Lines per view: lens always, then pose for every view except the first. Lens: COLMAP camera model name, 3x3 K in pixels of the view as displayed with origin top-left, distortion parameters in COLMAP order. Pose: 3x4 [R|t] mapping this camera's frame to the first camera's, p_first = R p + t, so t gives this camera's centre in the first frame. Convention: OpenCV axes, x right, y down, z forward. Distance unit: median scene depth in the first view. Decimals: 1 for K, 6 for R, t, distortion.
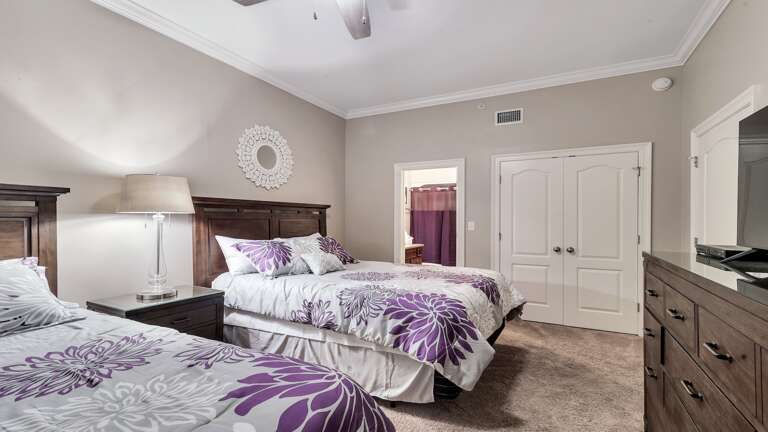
lens RADIAL K [[349.9, 0, 384.6], [0, 349.9, 219.6], [0, 0, 1]] dist [-0.003205, -0.000086]
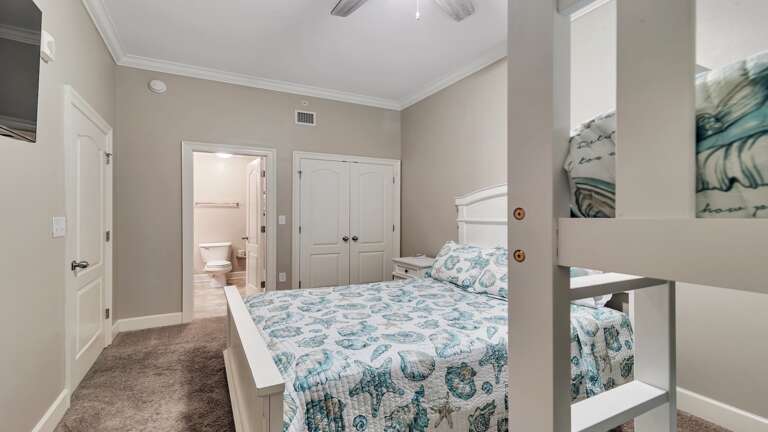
lens RADIAL K [[349.9, 0, 383.4], [0, 349.9, 215.3], [0, 0, 1]] dist [-0.003205, -0.000086]
pose [[0.566470, 0.002415, 0.824079, -0.412188], [0.000196, 0.999995, -0.003065, 0.008534], [-0.824082, 0.001897, 0.566467, 0.210184]]
